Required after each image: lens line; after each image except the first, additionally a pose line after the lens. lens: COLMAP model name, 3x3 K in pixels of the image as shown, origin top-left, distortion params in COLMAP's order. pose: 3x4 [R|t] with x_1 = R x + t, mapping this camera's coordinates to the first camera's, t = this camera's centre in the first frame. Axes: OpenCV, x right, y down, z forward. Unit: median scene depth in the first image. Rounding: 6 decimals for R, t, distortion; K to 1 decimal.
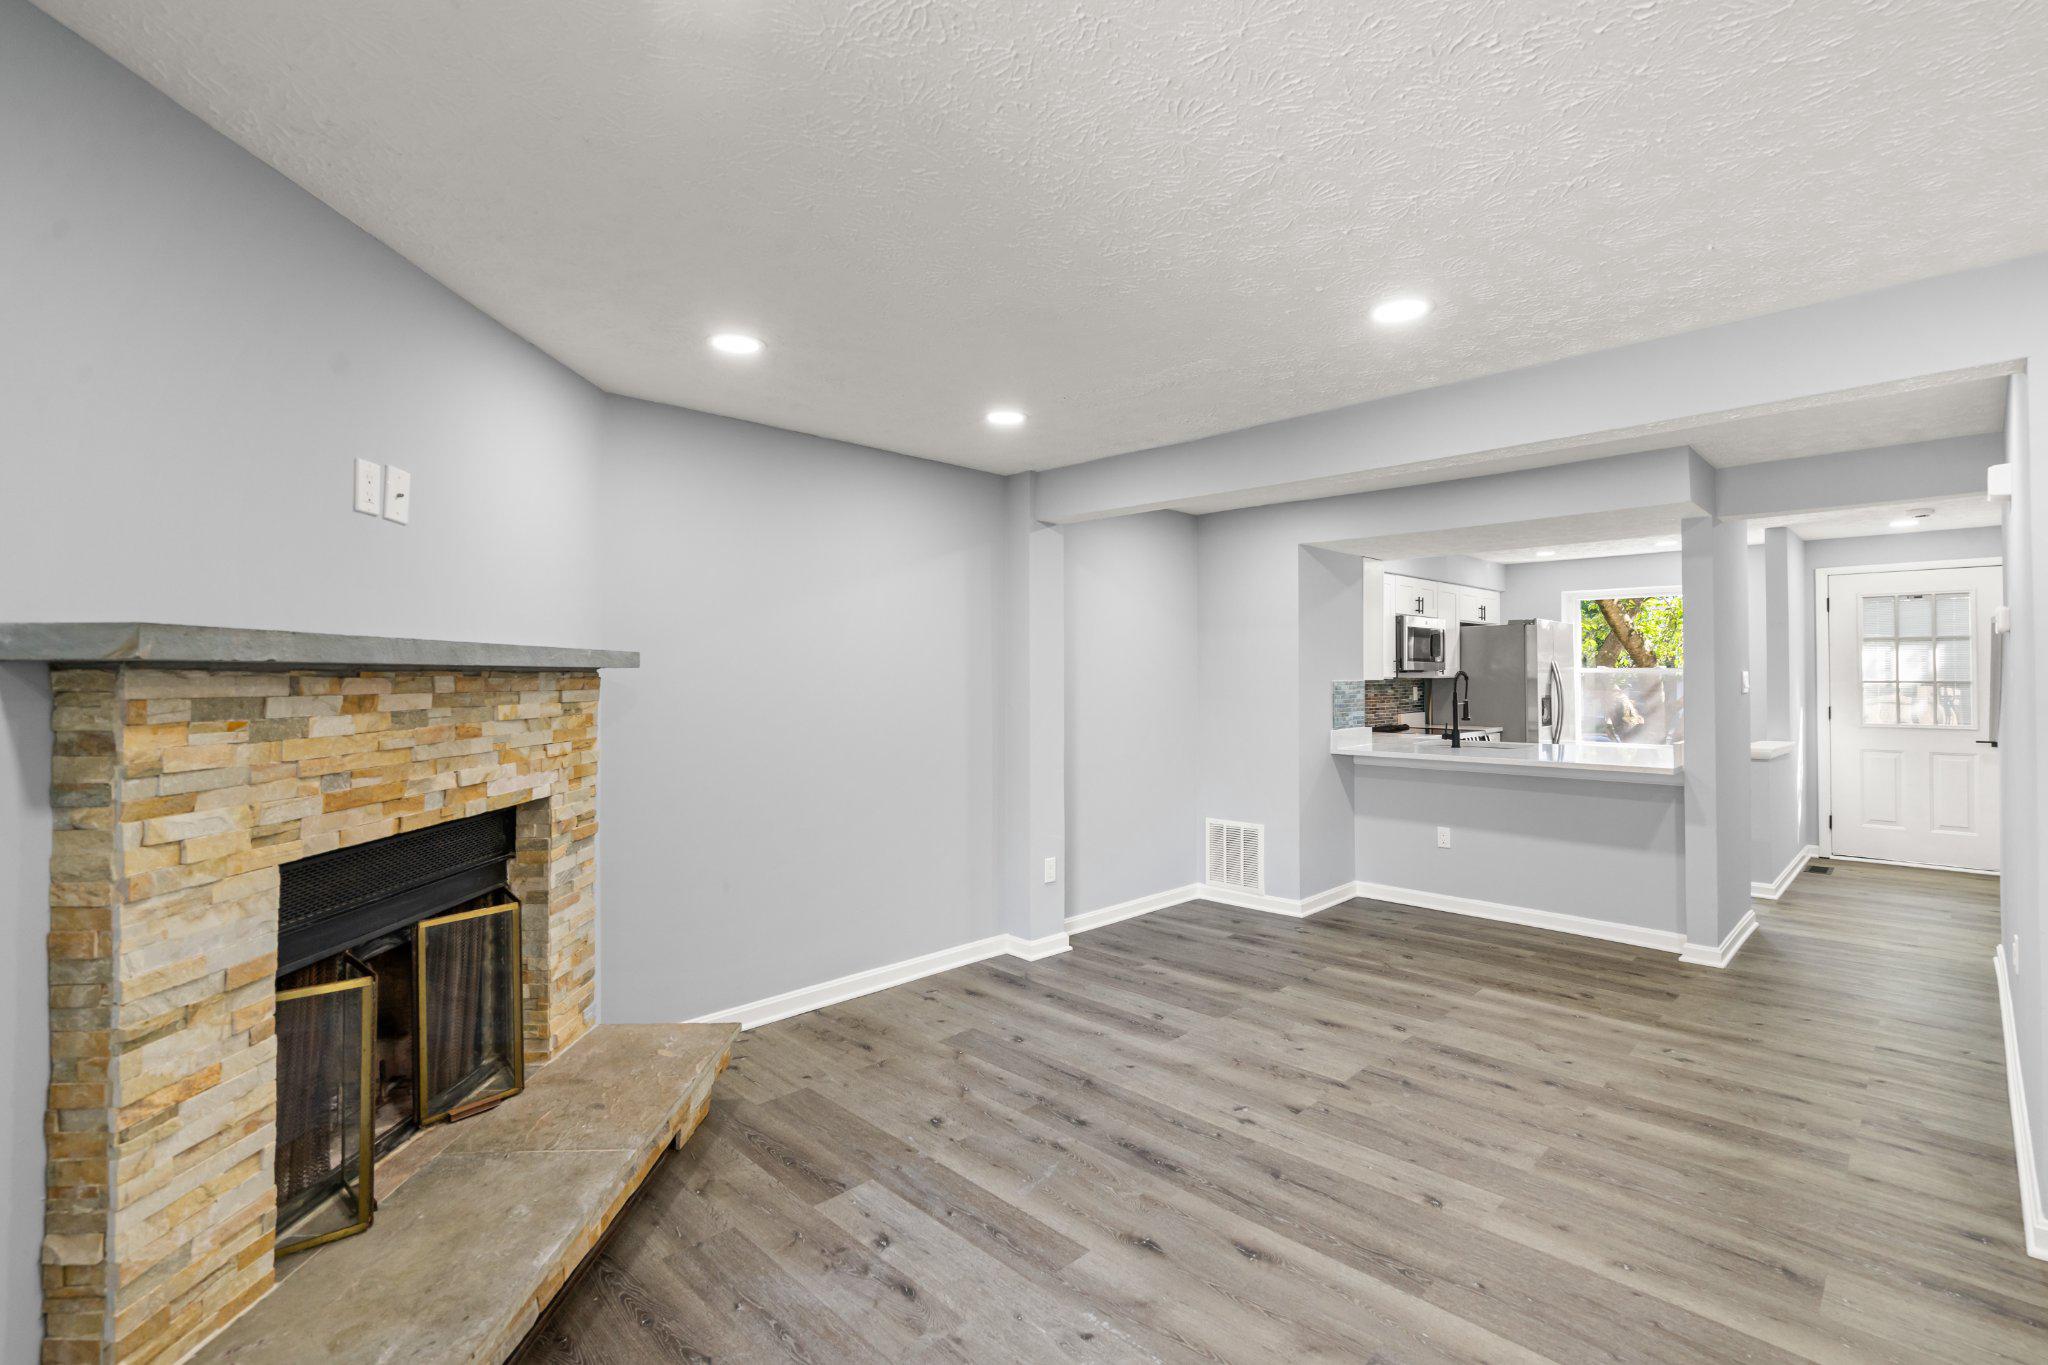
lens RADIAL K [[935.5, 0, 1027.0], [0, 935.5, 653.9], [0, 0, 1]] dist [-0.000253, 0.000529]
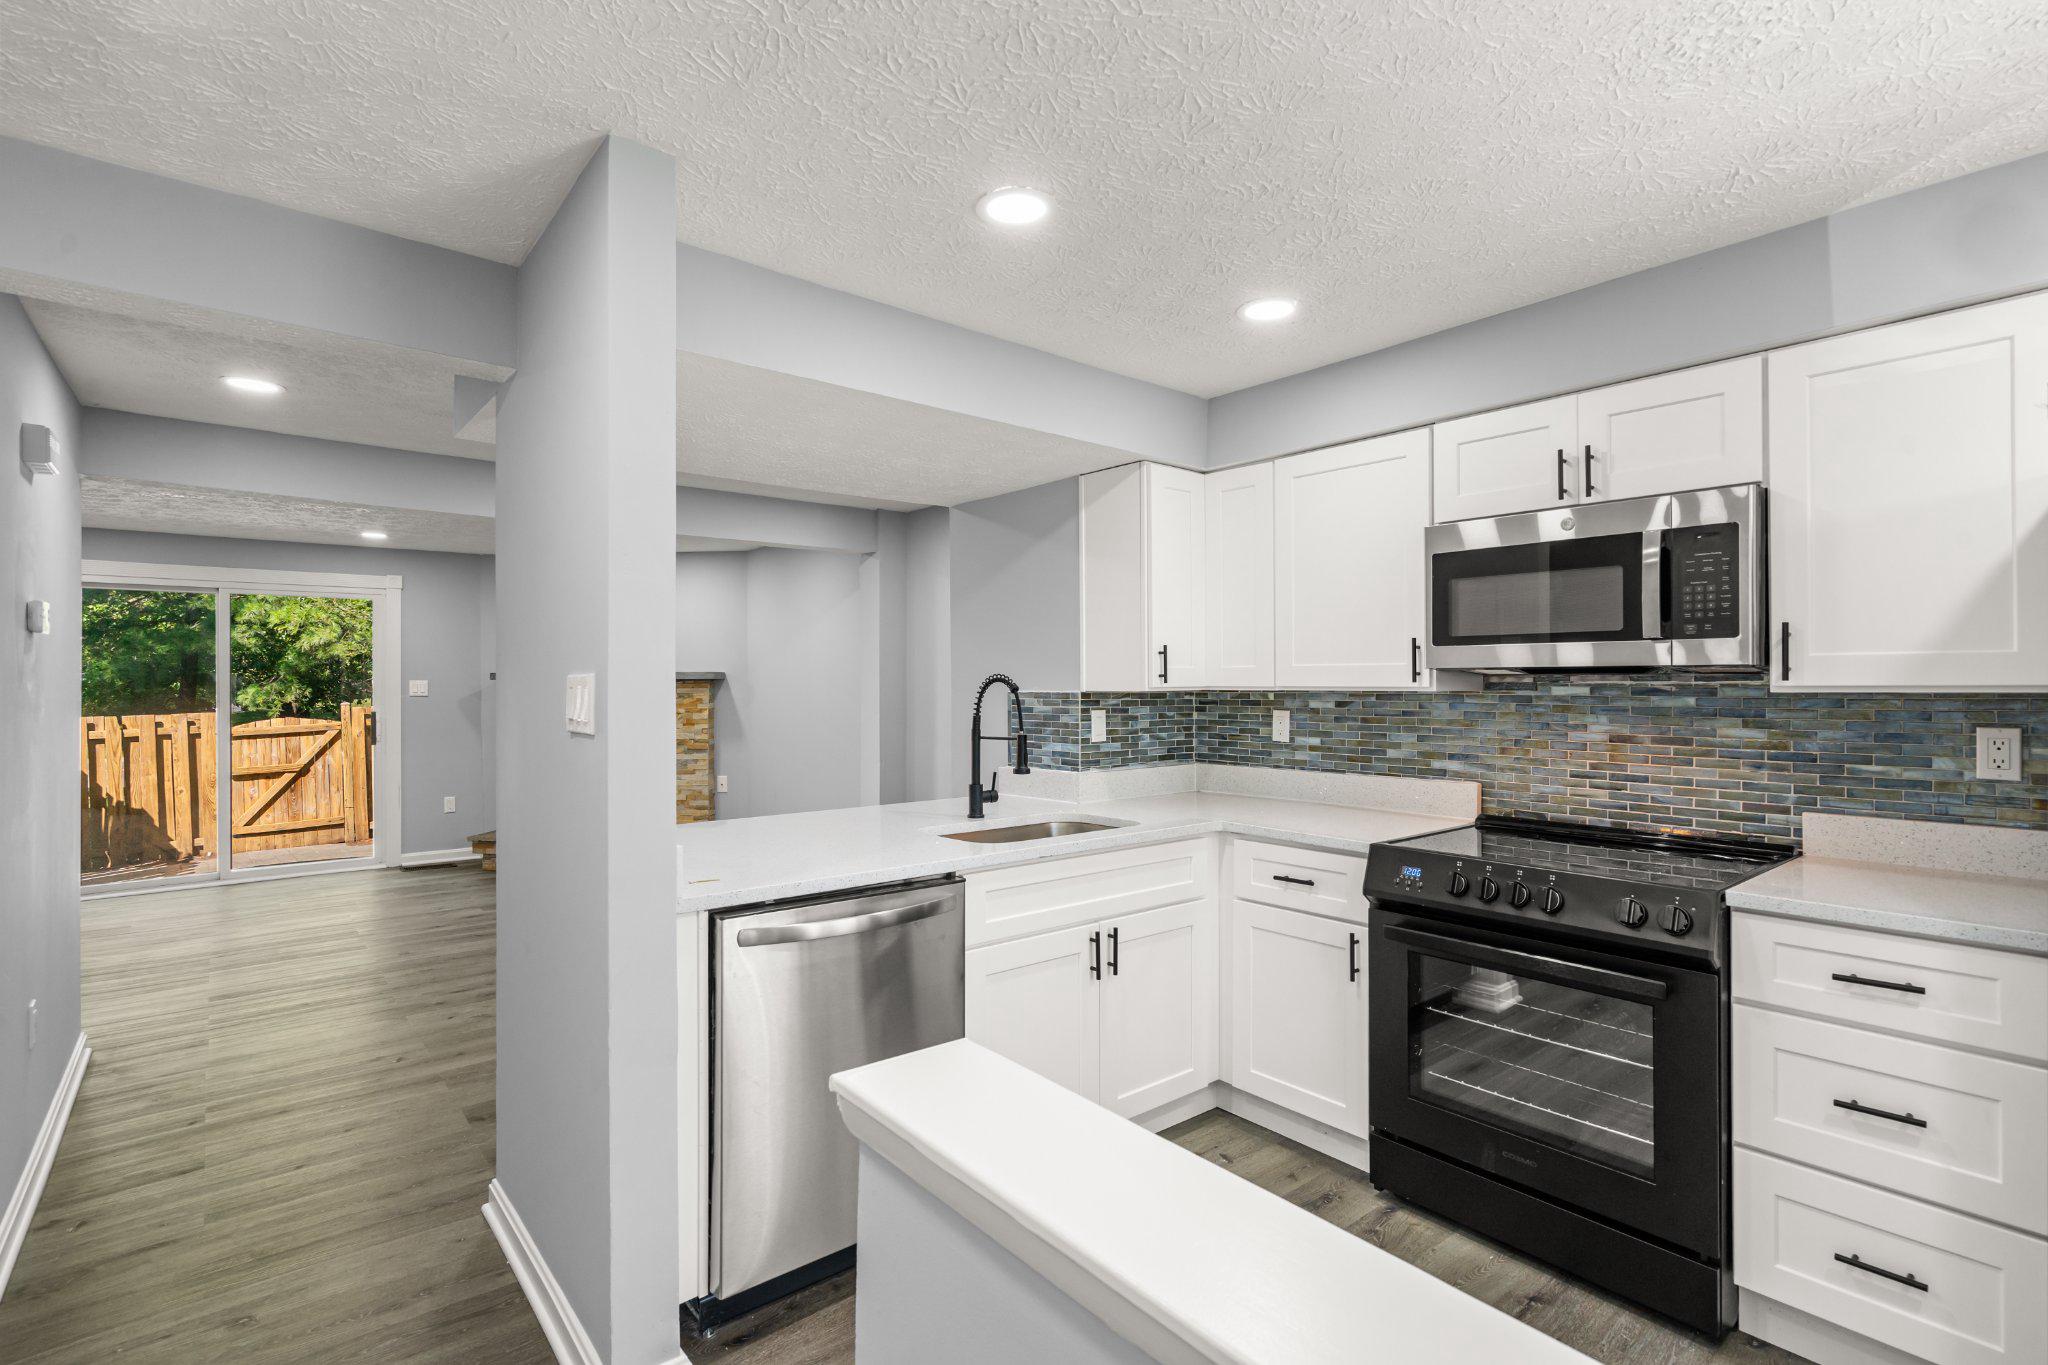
lens RADIAL K [[956.9, 0, 1024.0], [0, 956.9, 682.5], [0, 0, 1]] dist [-0.000027, 0.000469]
pose [[-0.085461, 0.002513, -0.996338, 1.946355], [0.024857, 0.999691, 0.000389, 0.044351], [0.996031, -0.024733, -0.085497, 2.087678]]
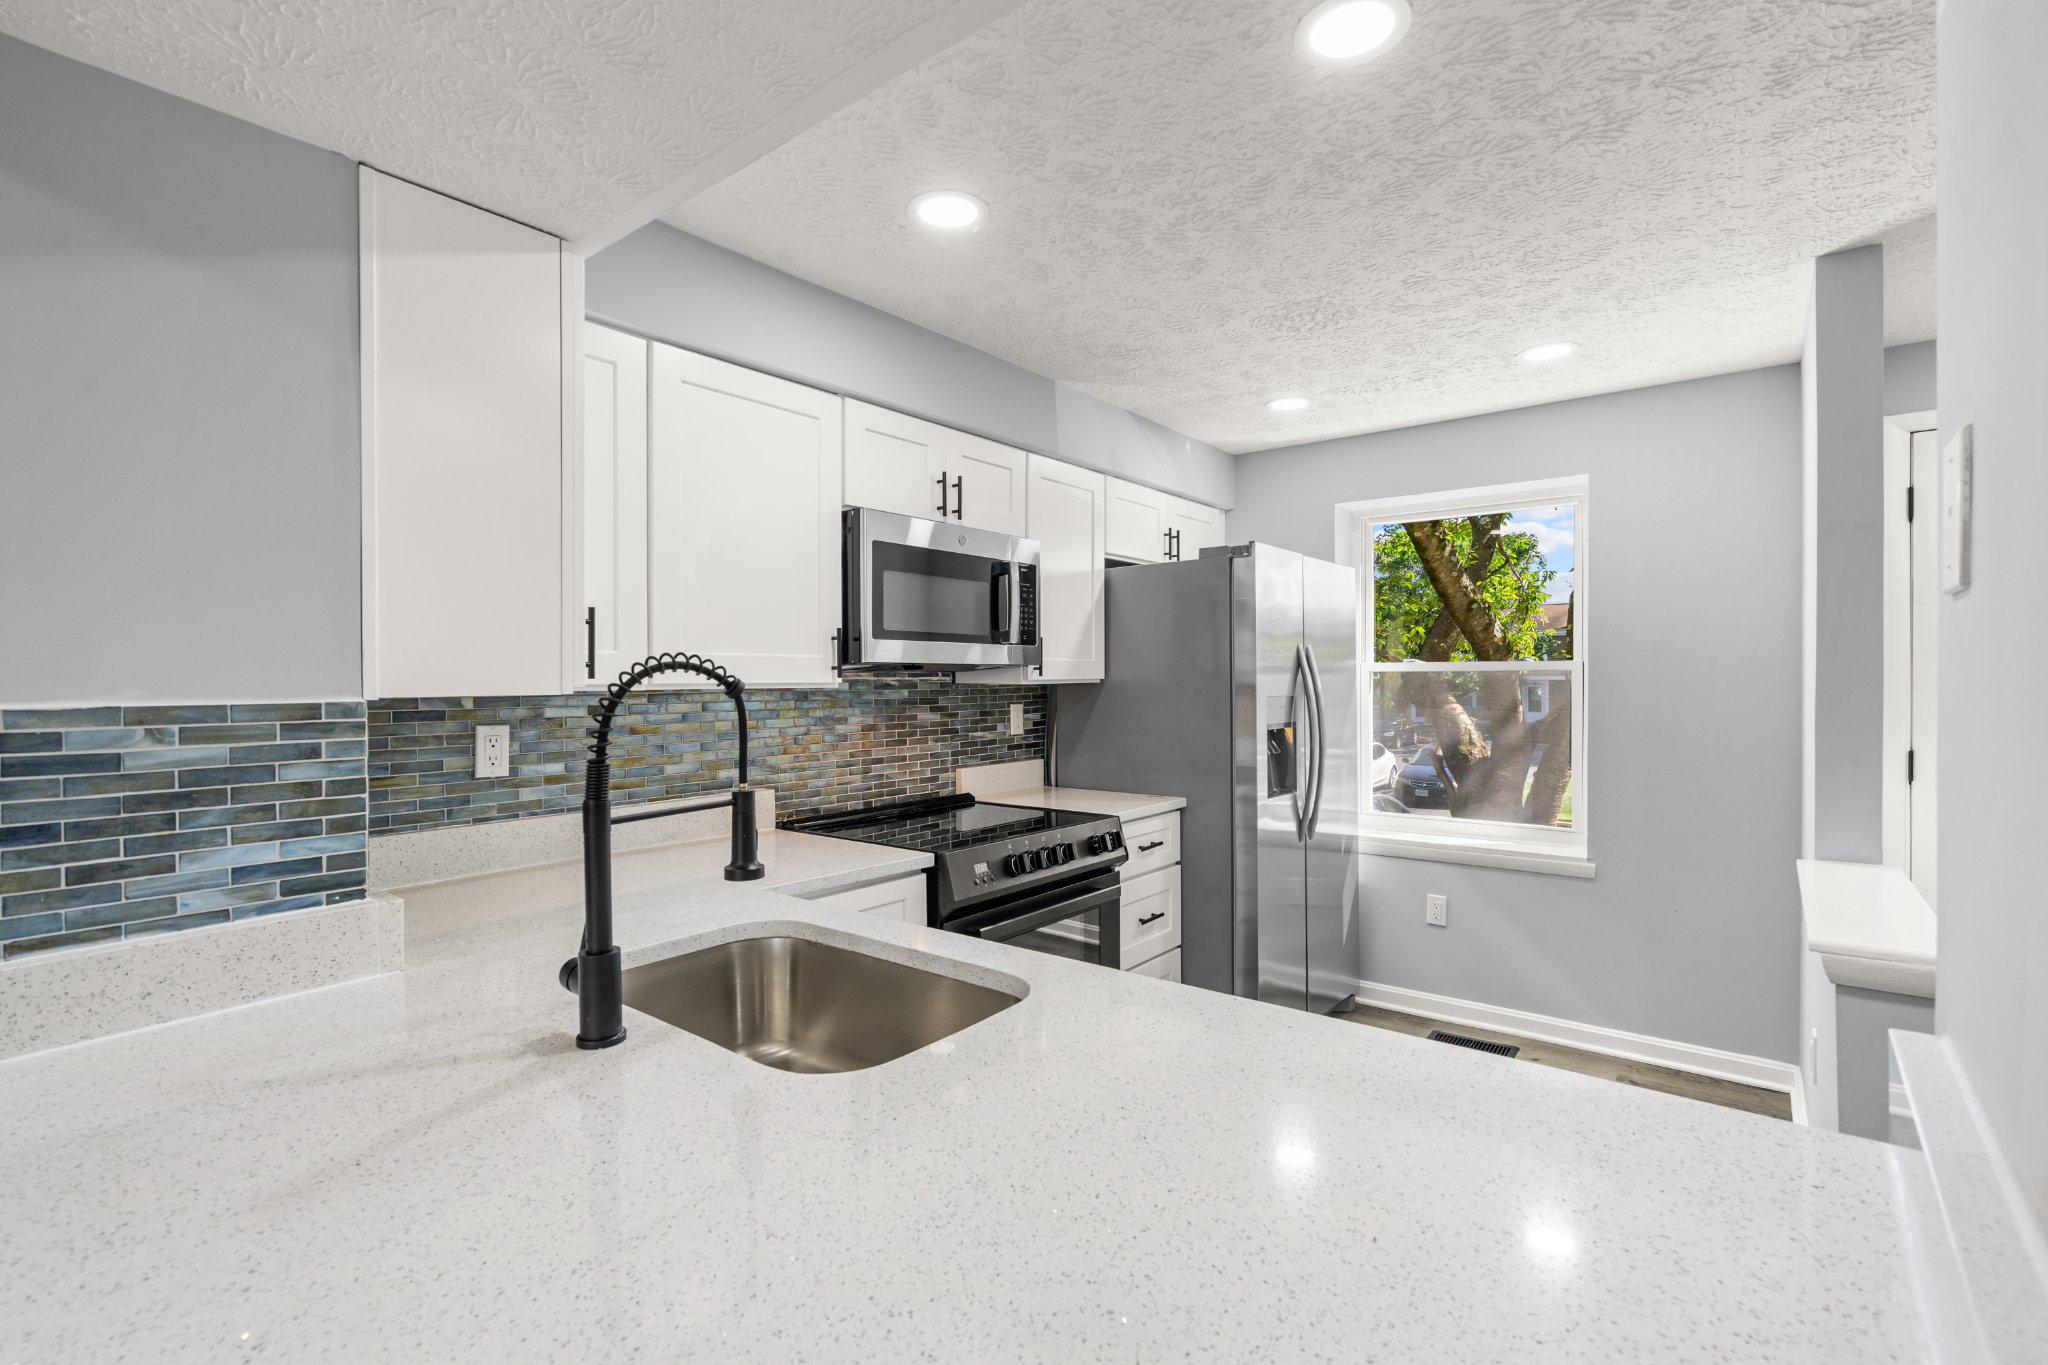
lens RADIAL K [[927.2, 0, 1022.0], [0, 927.2, 680.9], [0, 0, 1]] dist [-0.003917, 0.002511]
pose [[0.993374, -0.003021, 0.114883, 1.016798], [0.000189, 0.999696, 0.024650, 0.036689], [-0.114922, -0.024465, 0.993073, 1.546926]]
